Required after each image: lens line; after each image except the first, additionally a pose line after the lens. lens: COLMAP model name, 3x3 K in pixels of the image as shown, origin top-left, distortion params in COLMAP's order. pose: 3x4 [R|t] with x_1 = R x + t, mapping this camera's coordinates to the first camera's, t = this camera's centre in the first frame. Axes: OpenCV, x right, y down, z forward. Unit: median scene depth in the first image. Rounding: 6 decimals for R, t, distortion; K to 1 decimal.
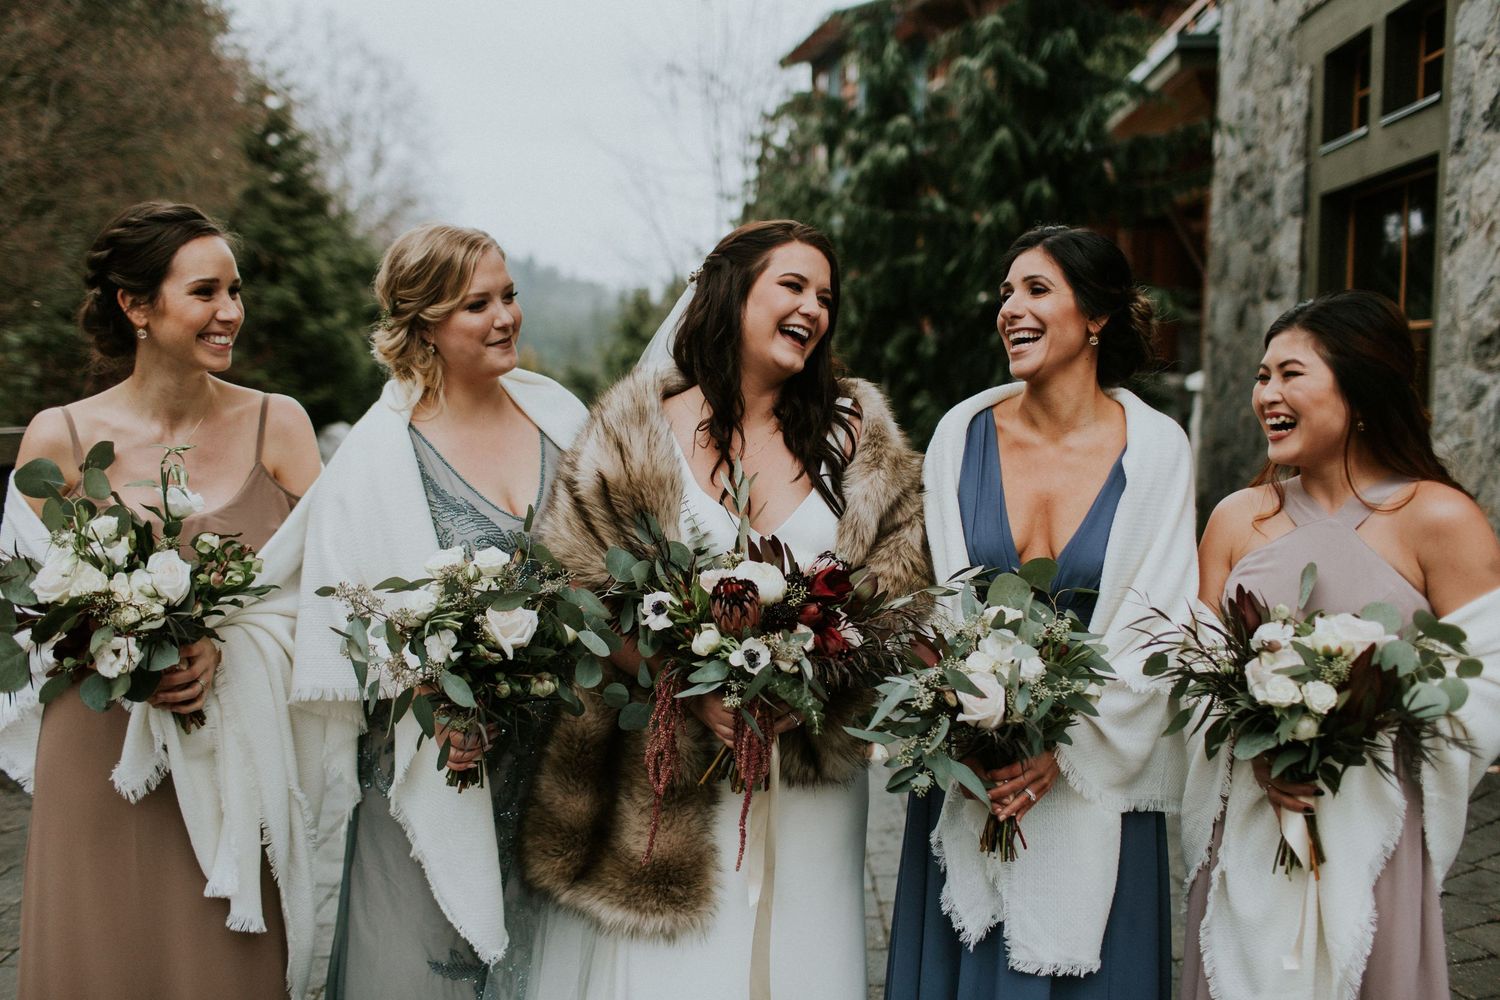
lens RADIAL K [[1435.0, 0, 750.0], [0, 1435.0, 500.0], [0, 0, 1]] dist [0.005969, 0.008677]
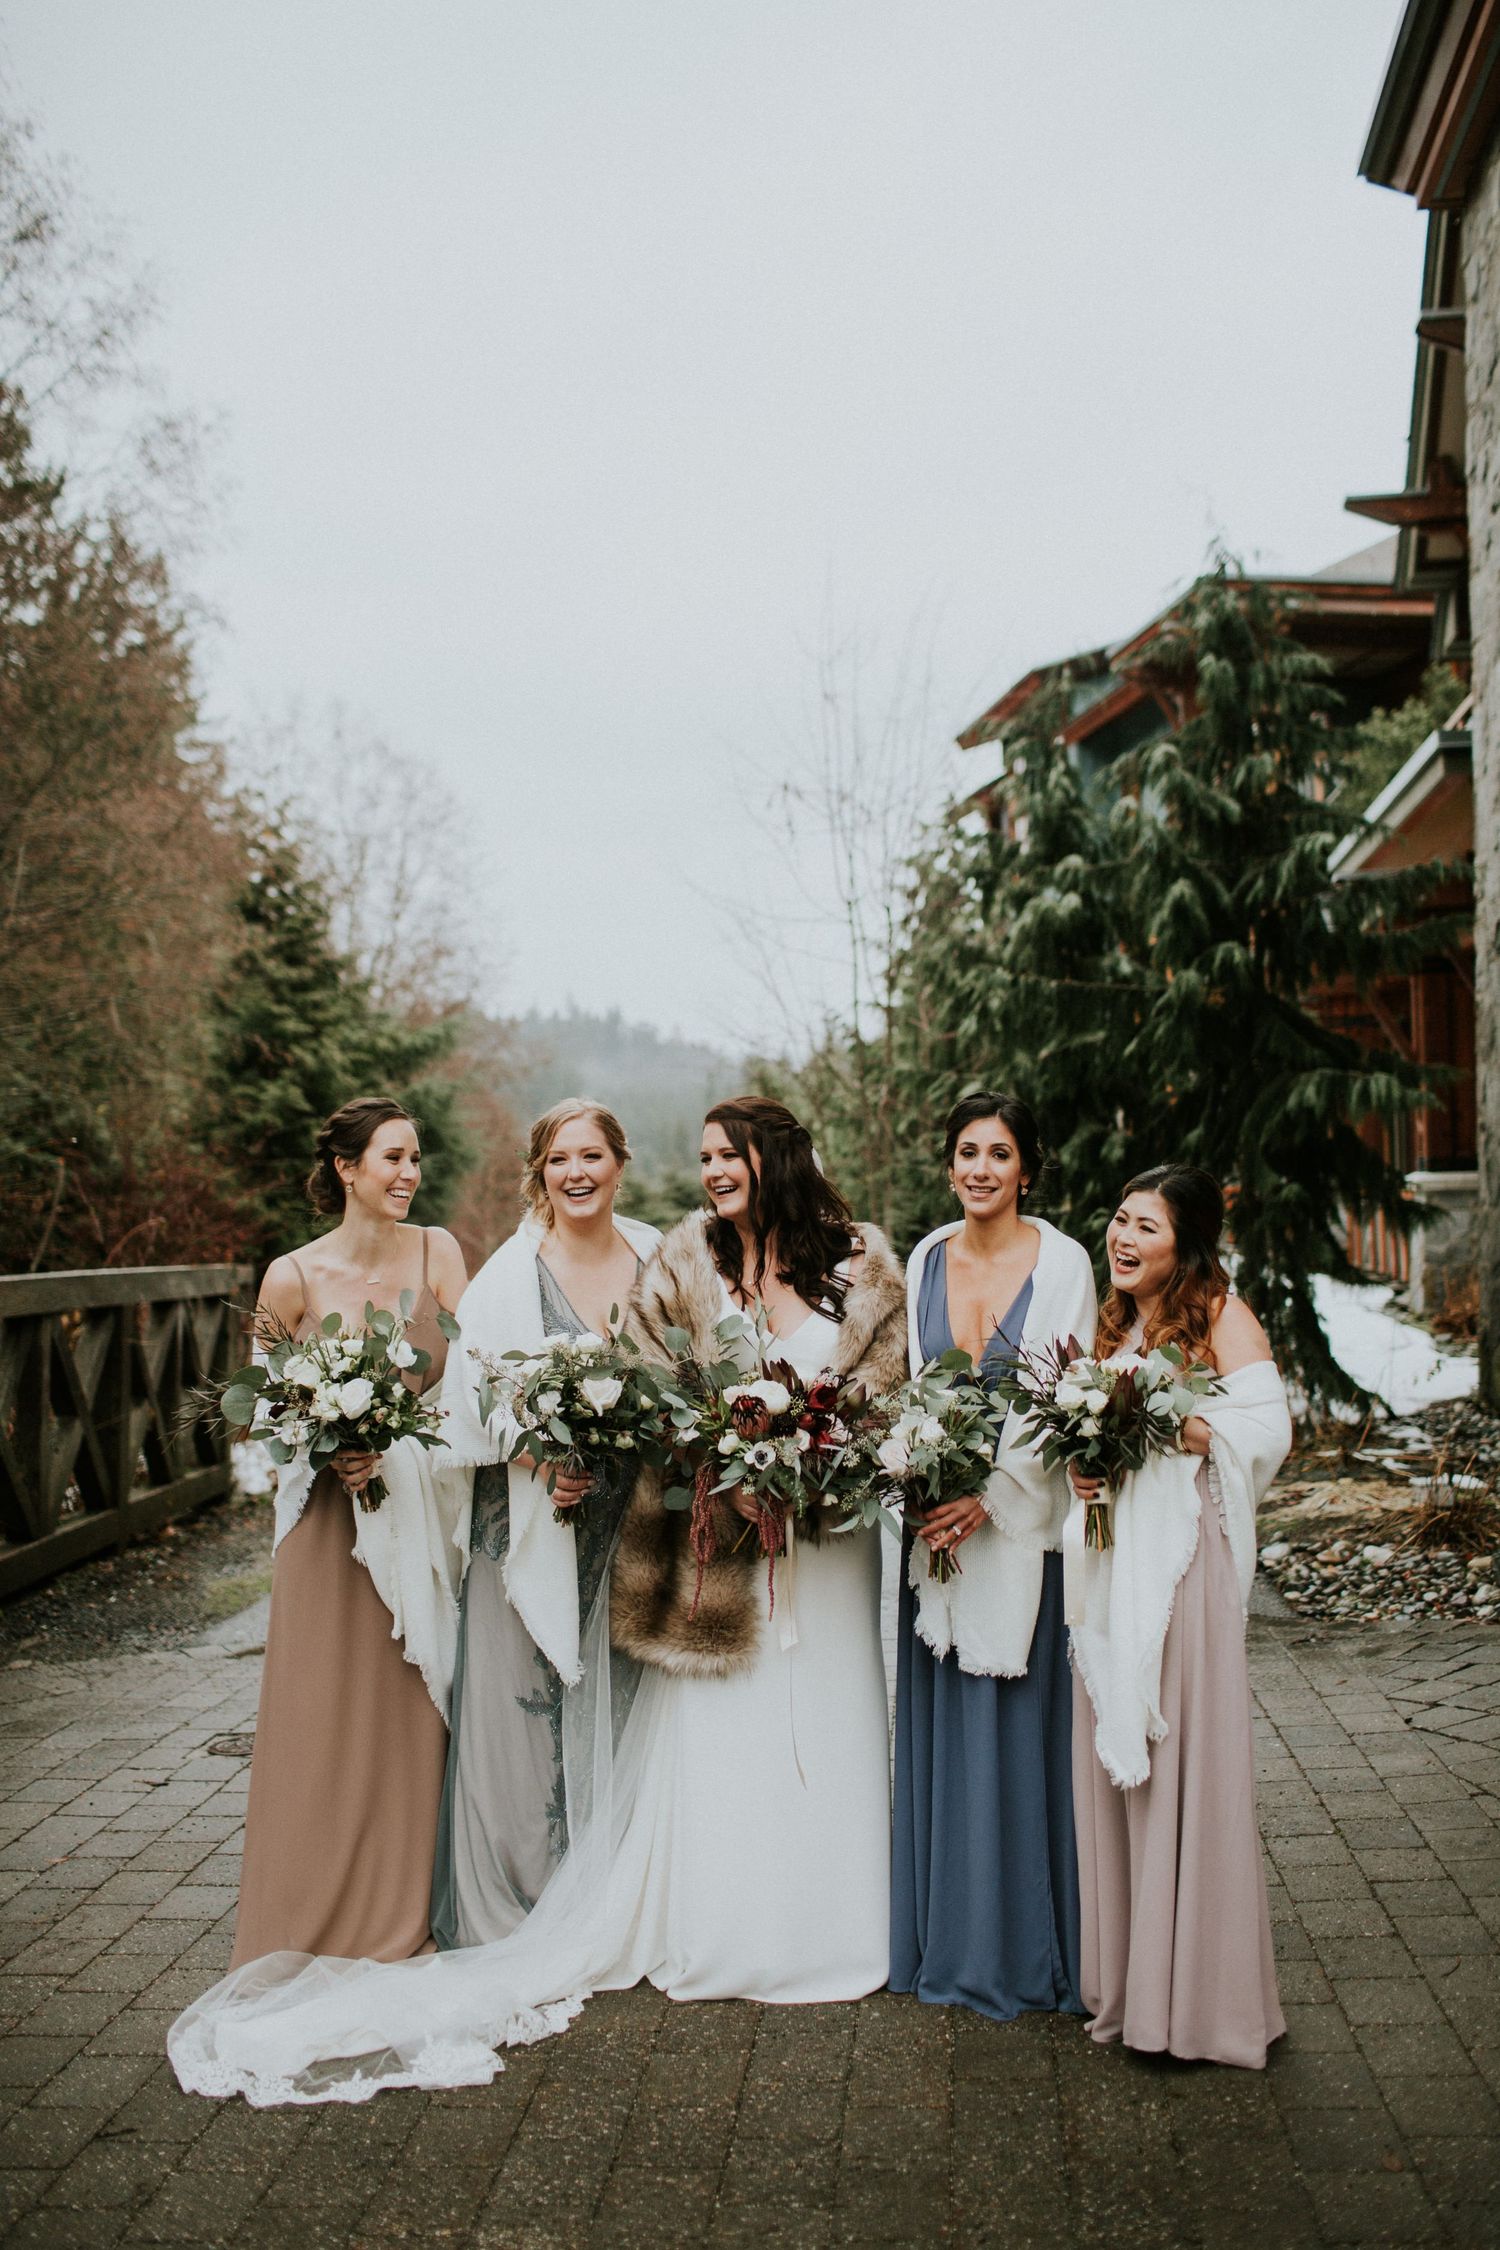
lens RADIAL K [[2197.3, 0, 750.0], [0, 2197.3, 1125.0], [0, 0, 1]] dist [-0.109753, 0.154823]
pose [[0.995595, -0.026479, -0.089938, 0.033997], [0.016369, 0.993648, -0.111339, 0.008029], [0.092314, 0.109377, 0.989704, -0.177273]]
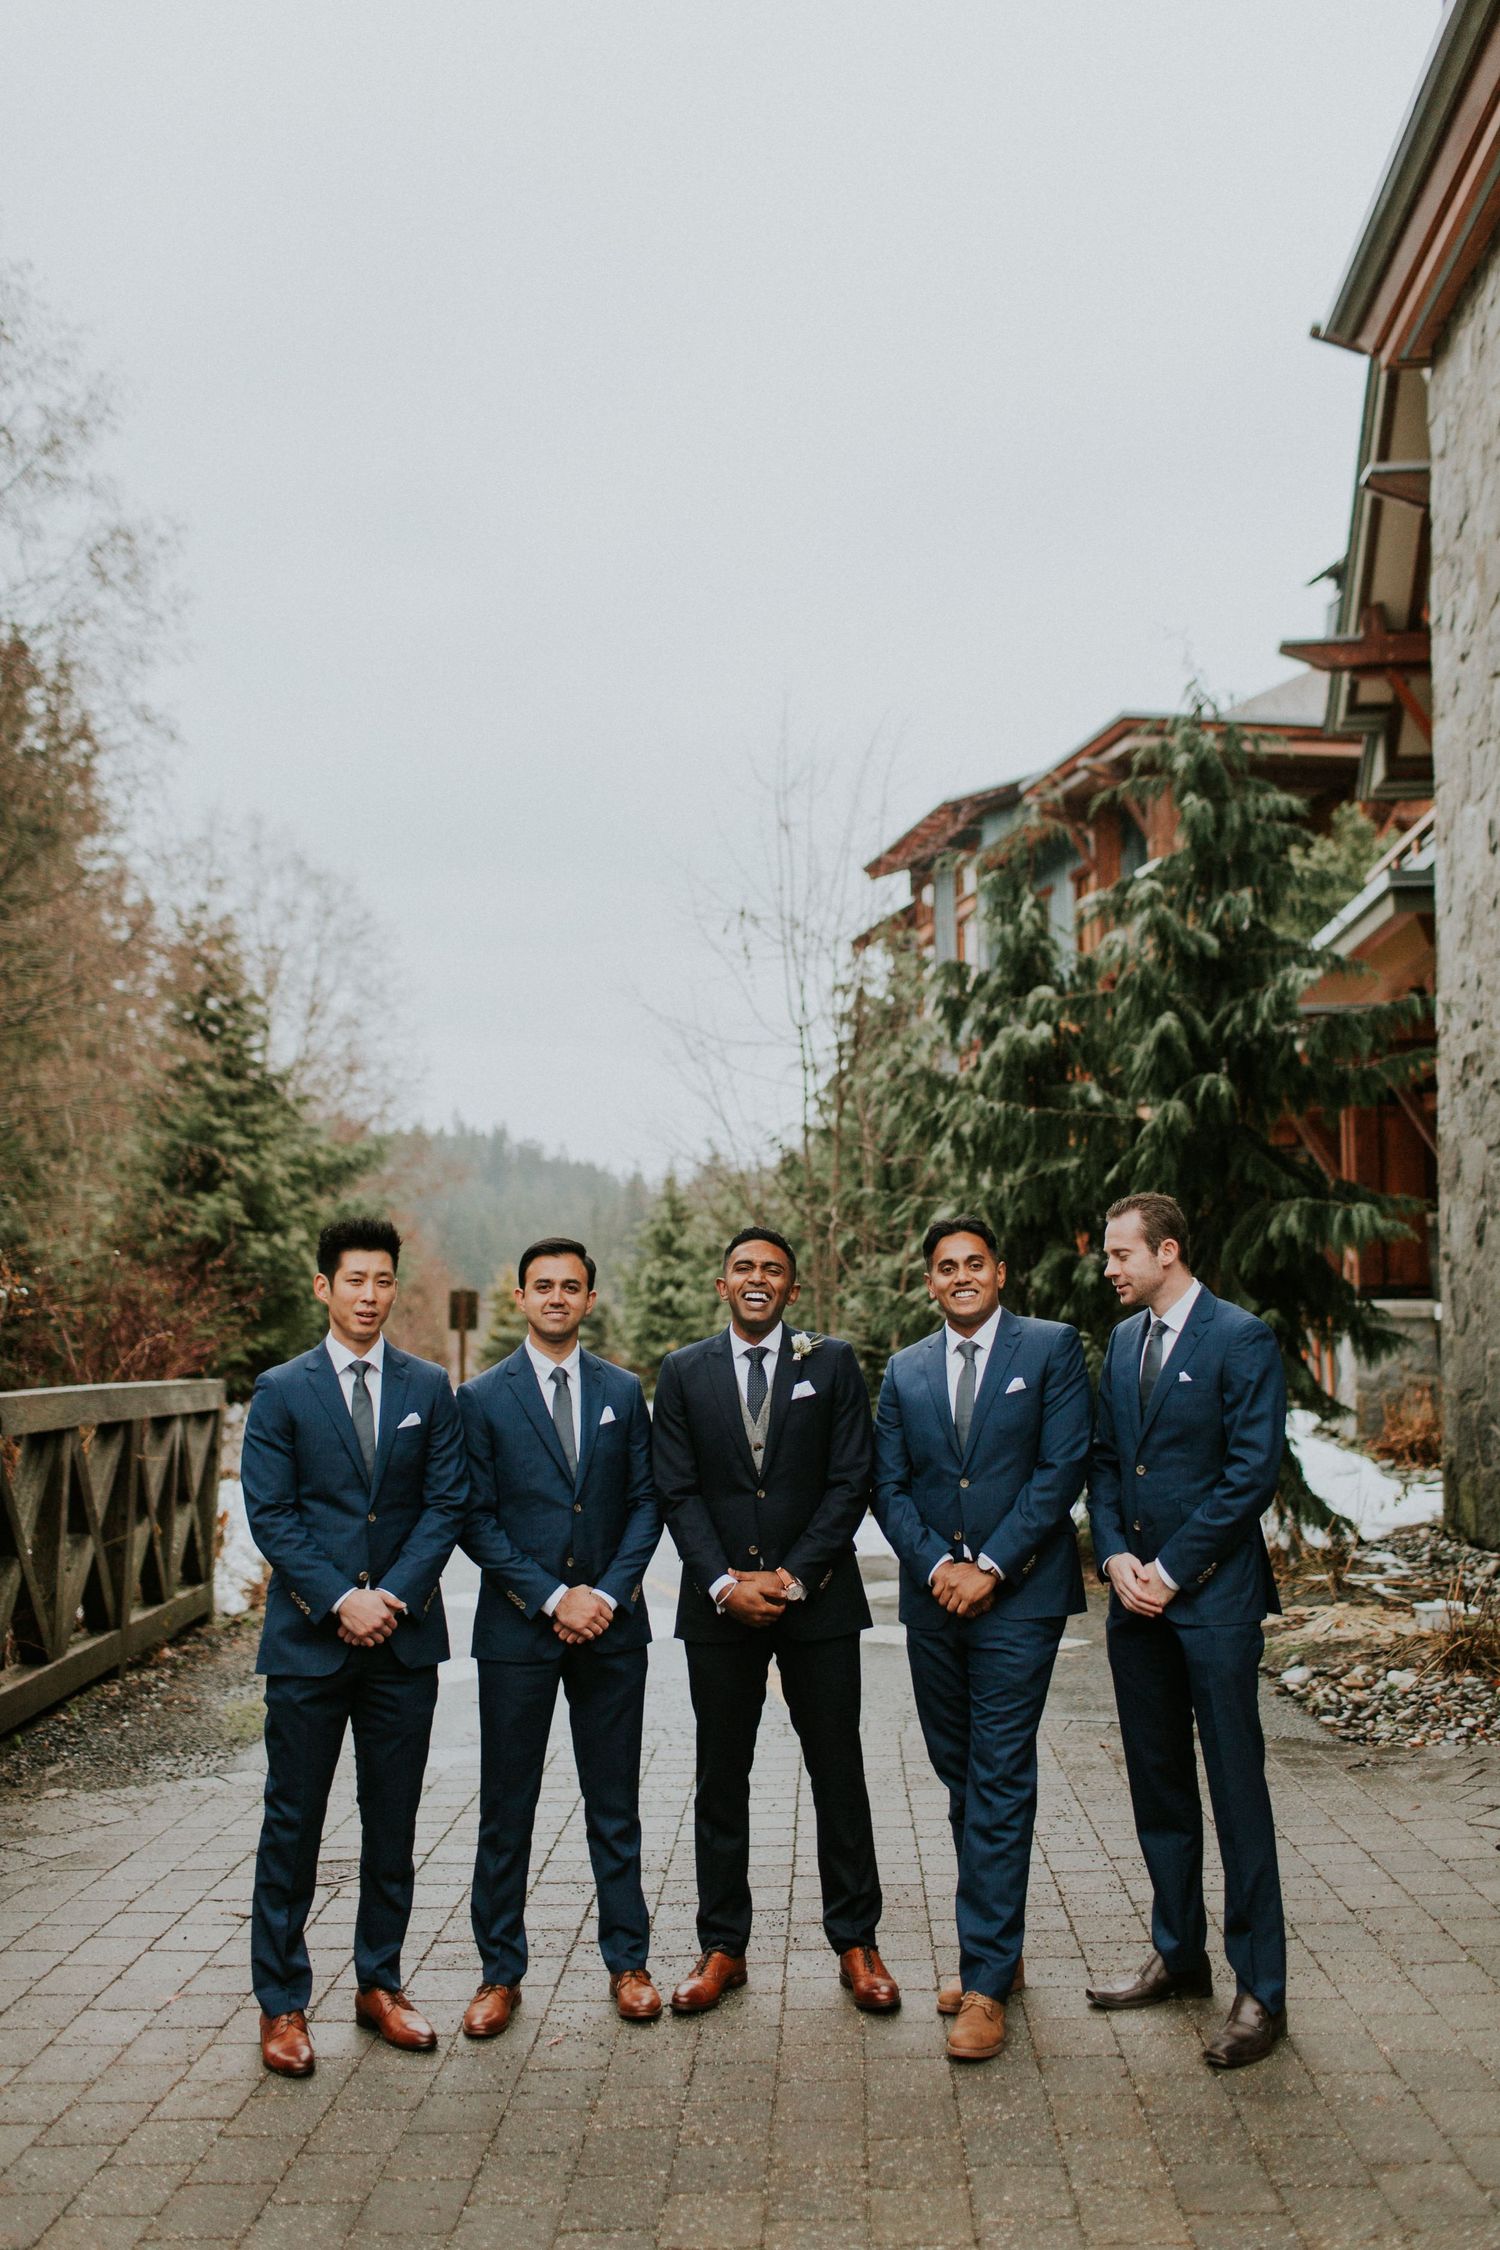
lens RADIAL K [[2172.9, 0, 750.0], [0, 2172.9, 1125.0], [0, 0, 1]] dist [0.006630, 0.011899]
pose [[0.999400, -0.015082, -0.031192, -0.020928], [0.009744, 0.986296, -0.164696, 0.007330], [0.033248, 0.164294, 0.985851, -0.187369]]
